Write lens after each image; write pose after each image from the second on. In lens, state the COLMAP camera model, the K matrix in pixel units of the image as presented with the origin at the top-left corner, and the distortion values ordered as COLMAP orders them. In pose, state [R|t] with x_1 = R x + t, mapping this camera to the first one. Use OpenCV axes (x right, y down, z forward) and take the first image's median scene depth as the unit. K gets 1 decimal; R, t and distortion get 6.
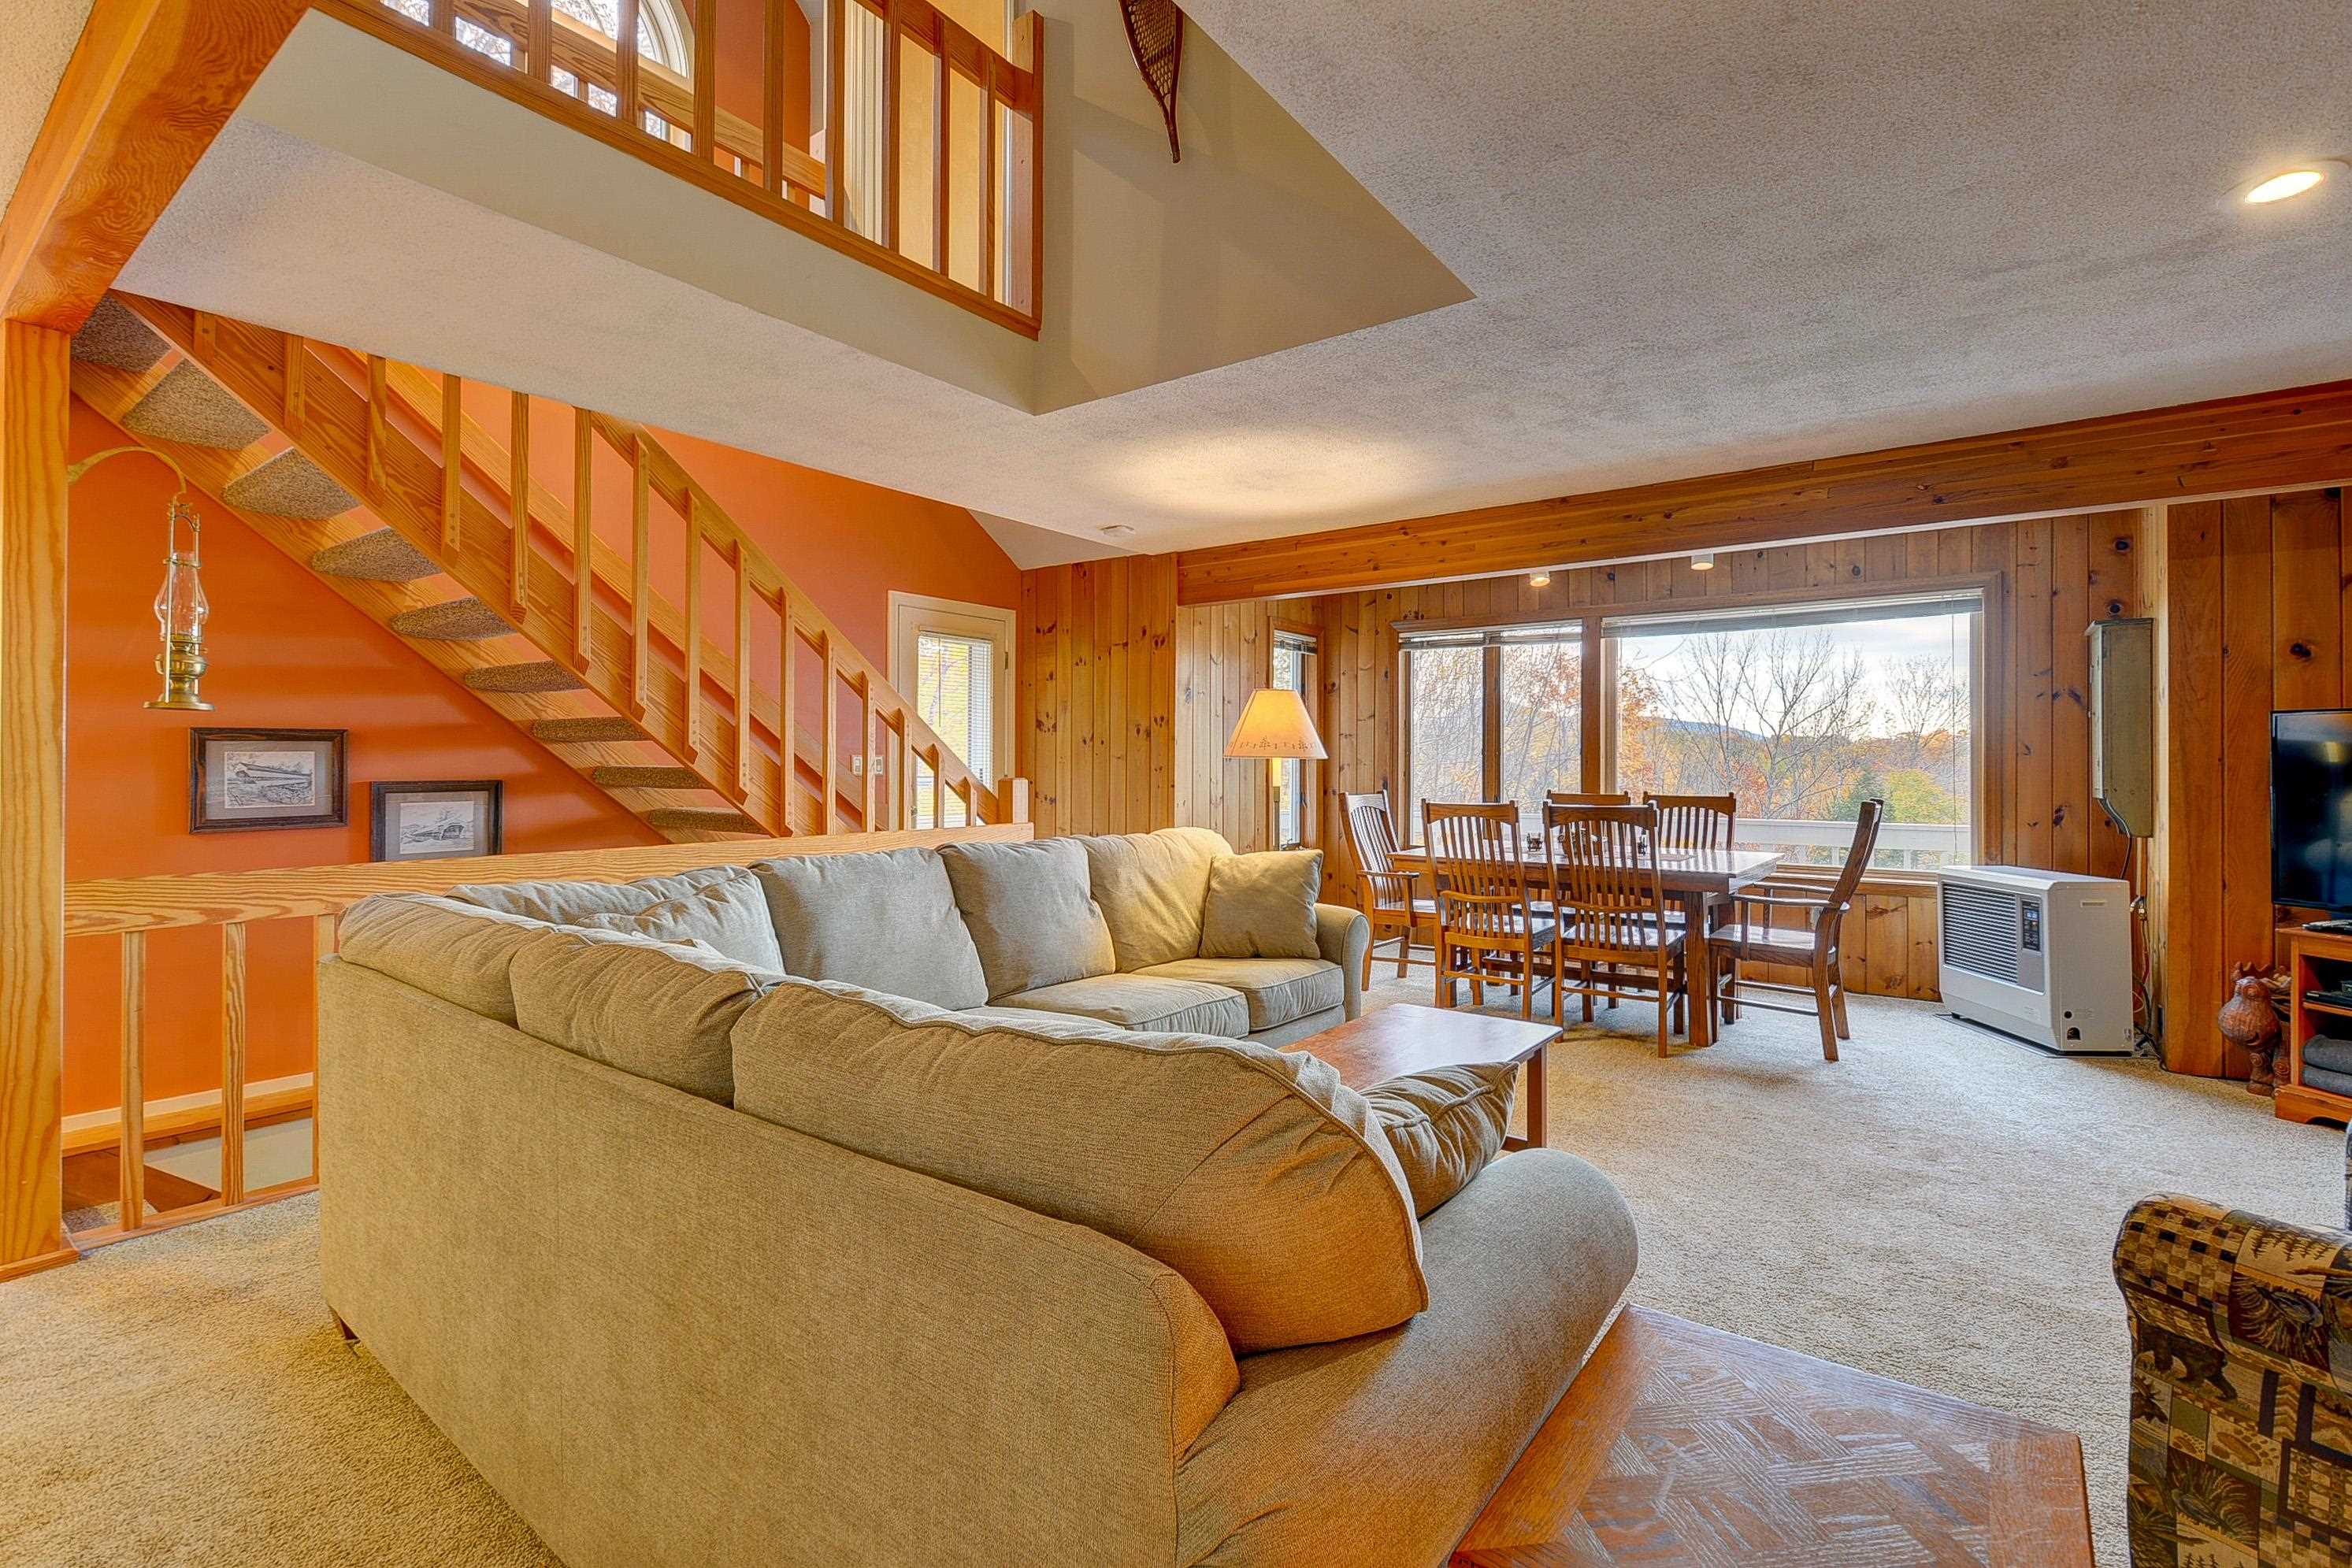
lens RADIAL K [[1051.2, 0, 1216.5], [0, 1051.2, 768.4], [0, 0, 1]] dist [-0.000494, -0.000096]
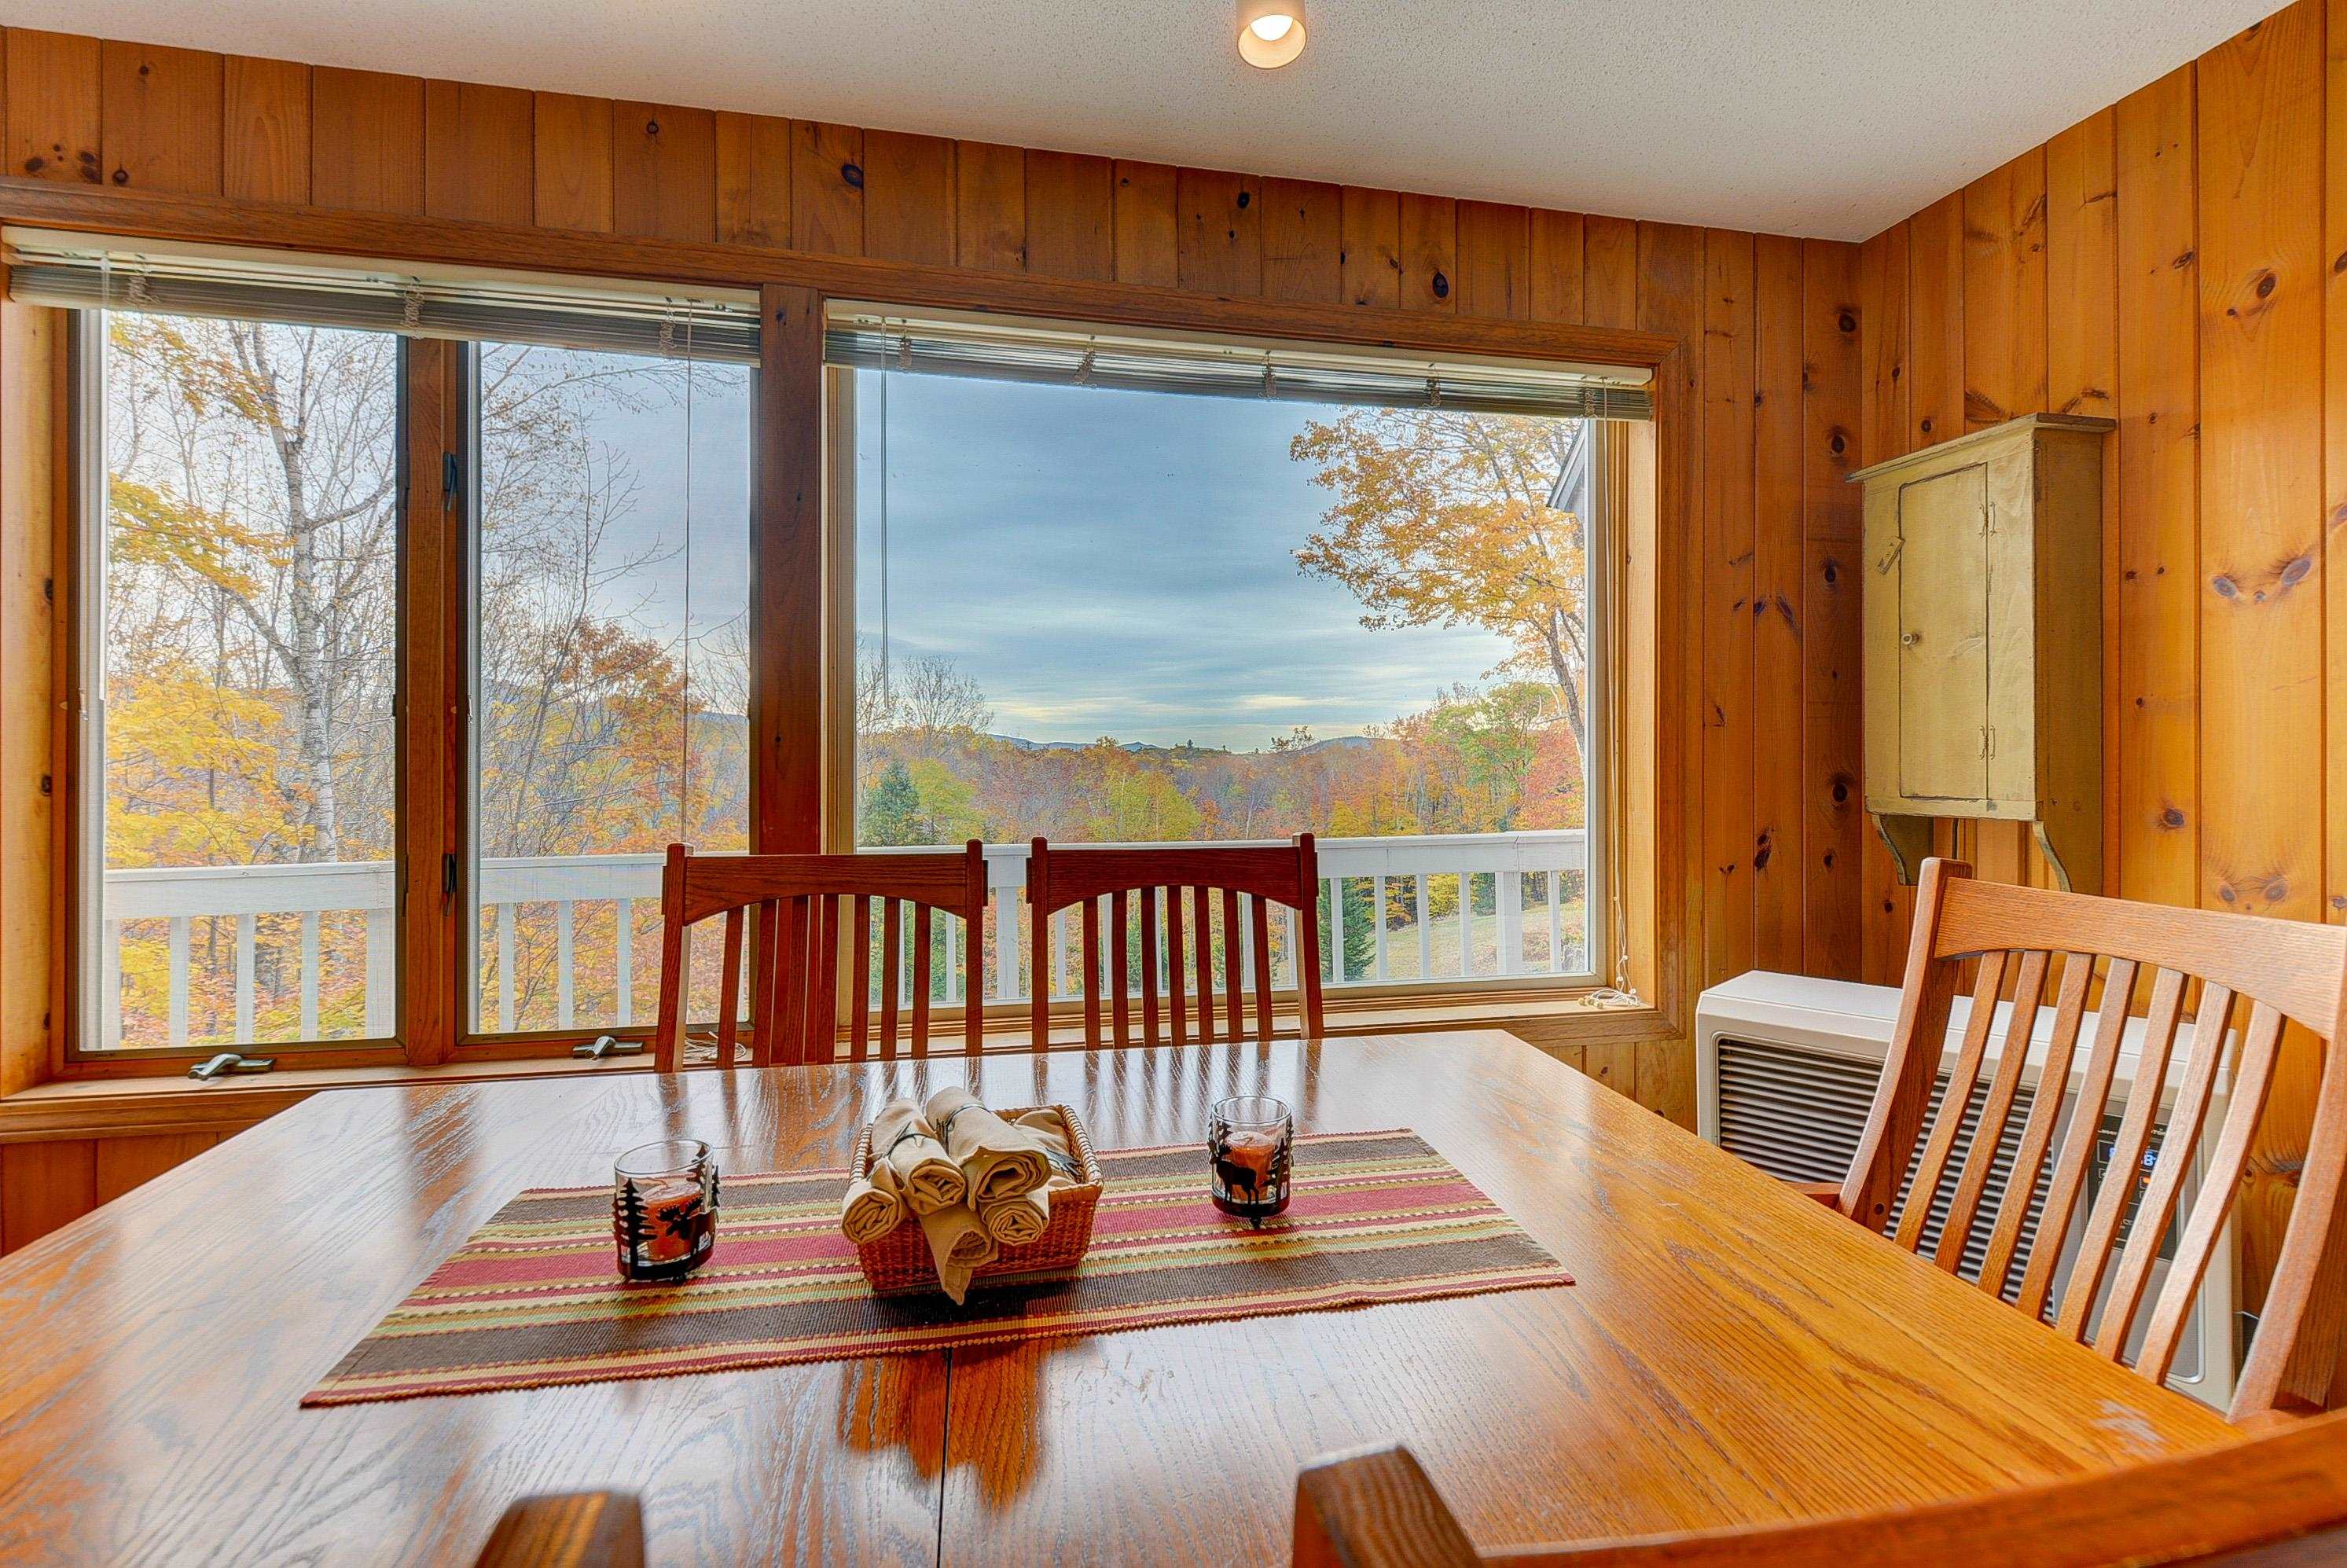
lens RADIAL K [[1043.1, 0, 1179.0], [0, 1043.1, 754.5], [0, 0, 1]] dist [-0.000756, -0.000432]
pose [[0.667701, -0.002026, 0.744427, 0.233135], [0.005536, 0.999982, -0.002244, -0.000082], [-0.744409, 0.005620, 0.667700, 0.818980]]
